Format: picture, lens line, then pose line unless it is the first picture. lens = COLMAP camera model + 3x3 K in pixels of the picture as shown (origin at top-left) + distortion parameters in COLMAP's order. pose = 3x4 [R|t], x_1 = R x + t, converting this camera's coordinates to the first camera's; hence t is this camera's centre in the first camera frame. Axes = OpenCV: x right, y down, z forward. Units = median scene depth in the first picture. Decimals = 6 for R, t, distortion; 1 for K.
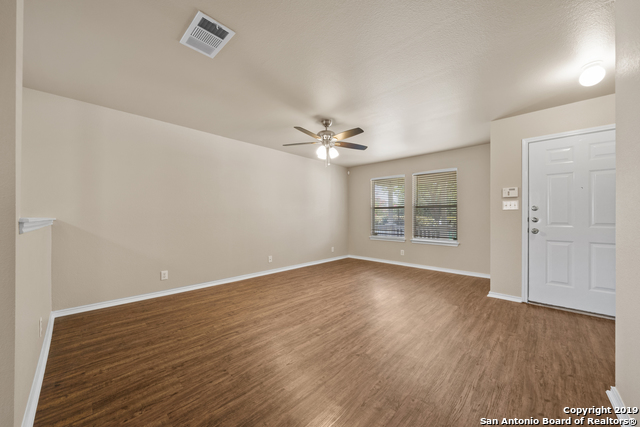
lens RADIAL K [[236.2, 0, 322.4], [0, 236.2, 217.5], [0, 0, 1]] dist [-0.001794, -0.000063]
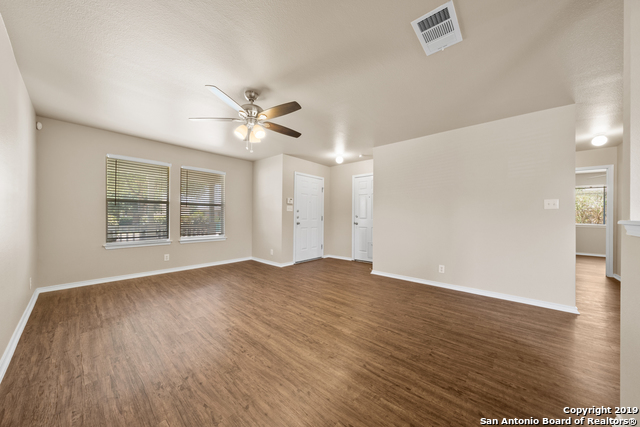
lens RADIAL K [[219.9, 0, 318.6], [0, 219.9, 215.1], [0, 0, 1]] dist [-0.000398, 0.000018]
pose [[-0.040528, 0.001654, 0.999177, -0.821514], [-0.008738, 0.999960, -0.002009, -0.004580], [-0.999140, -0.008812, -0.040512, 0.903334]]
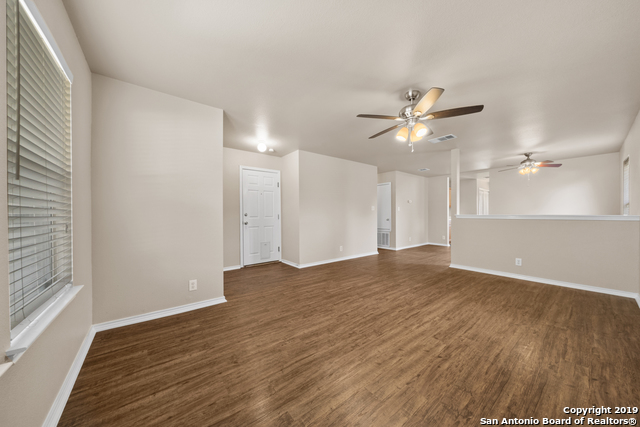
lens RADIAL K [[219.9, 0, 330.0], [0, 219.9, 207.6], [0, 0, 1]] dist [-0.000398, 0.000018]
pose [[-0.994668, 0.003063, 0.103084, 0.238964], [-0.000442, 0.999423, -0.033953, 0.005131], [-0.103129, -0.033818, -0.994093, 1.989661]]
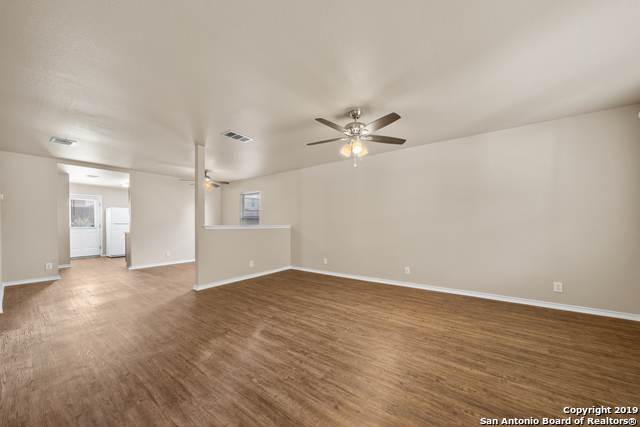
lens RADIAL K [[219.9, 0, 314.4], [0, 219.9, 228.7], [0, 0, 1]] dist [-0.000398, 0.000018]
pose [[0.123230, 0.014932, -0.992266, 0.887978], [0.005391, 0.999862, 0.015716, 0.001180], [0.992363, -0.007286, 0.123133, 0.849904]]
